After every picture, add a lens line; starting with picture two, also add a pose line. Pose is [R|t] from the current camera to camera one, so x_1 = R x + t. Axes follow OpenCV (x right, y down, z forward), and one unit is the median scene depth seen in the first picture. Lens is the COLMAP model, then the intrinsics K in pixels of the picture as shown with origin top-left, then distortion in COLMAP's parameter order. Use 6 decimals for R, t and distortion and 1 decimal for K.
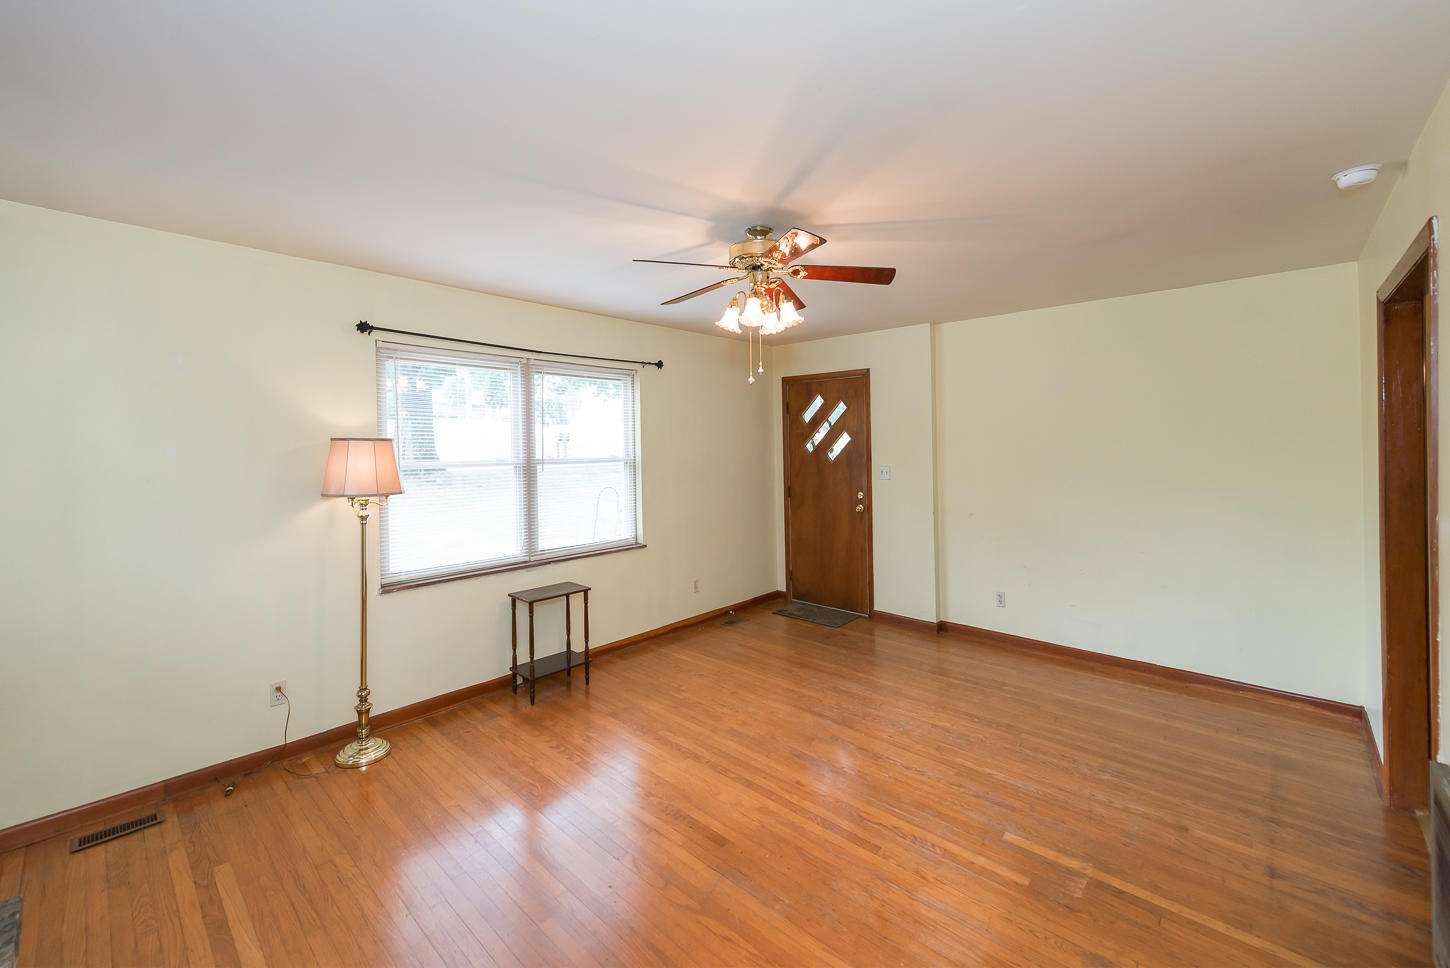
lens RADIAL K [[591.1, 0, 725.1], [0, 591.1, 441.1], [0, 0, 1]] dist [0.000936, 0.000074]
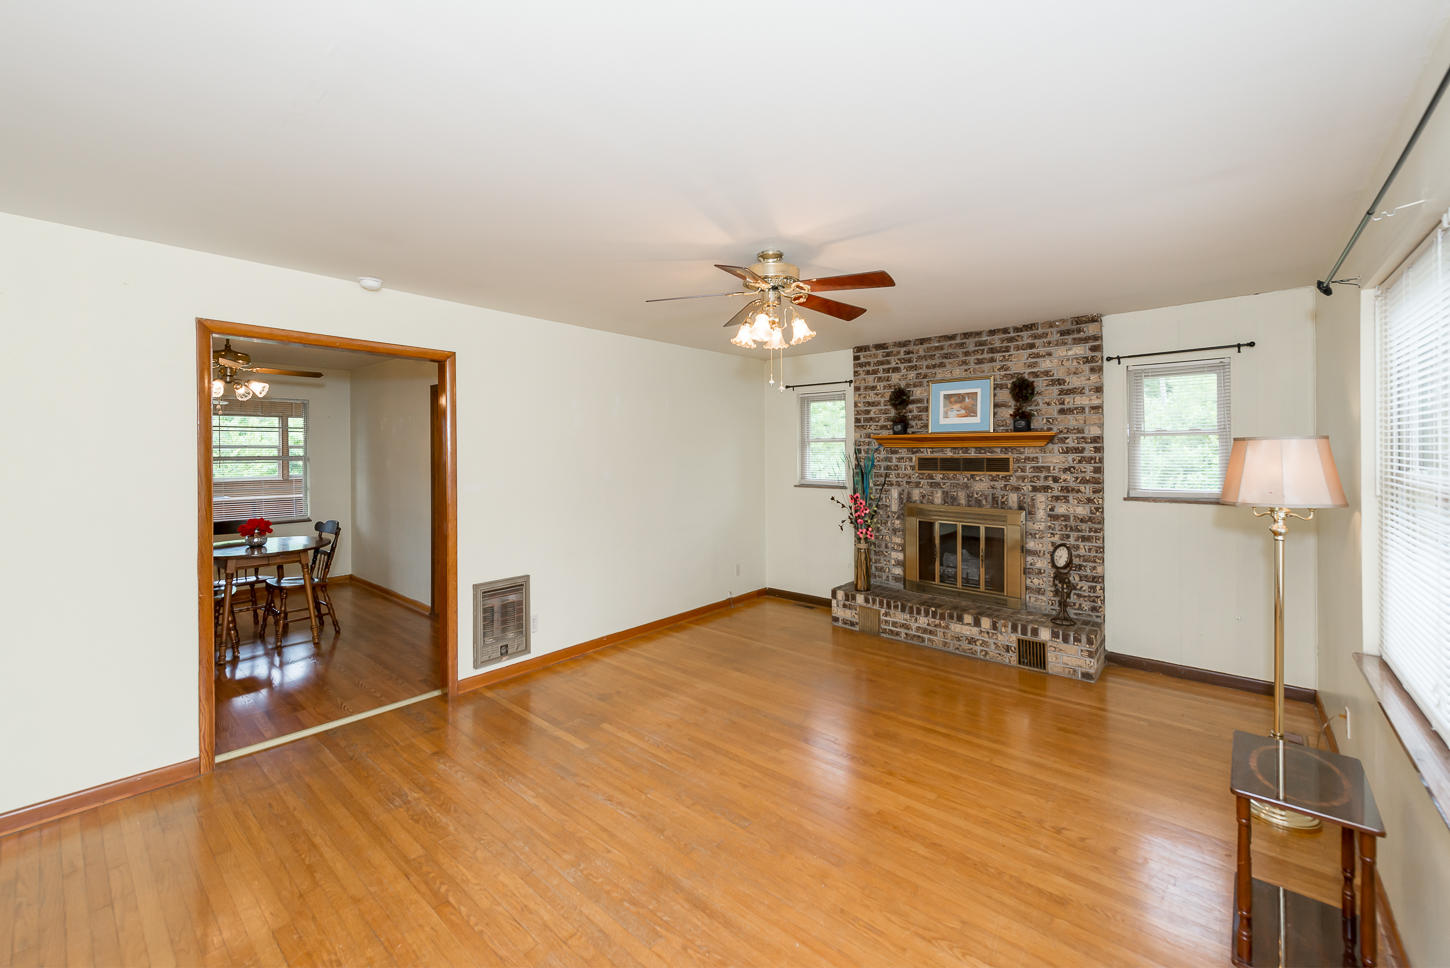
lens RADIAL K [[591.1, 0, 725.1], [0, 591.1, 441.1], [0, 0, 1]] dist [0.000936, 0.000074]
pose [[-0.999350, 0.008629, -0.035013, 0.184466], [0.009008, 0.999902, -0.010672, 0.023407], [0.034917, -0.010981, -0.999330, 1.960606]]
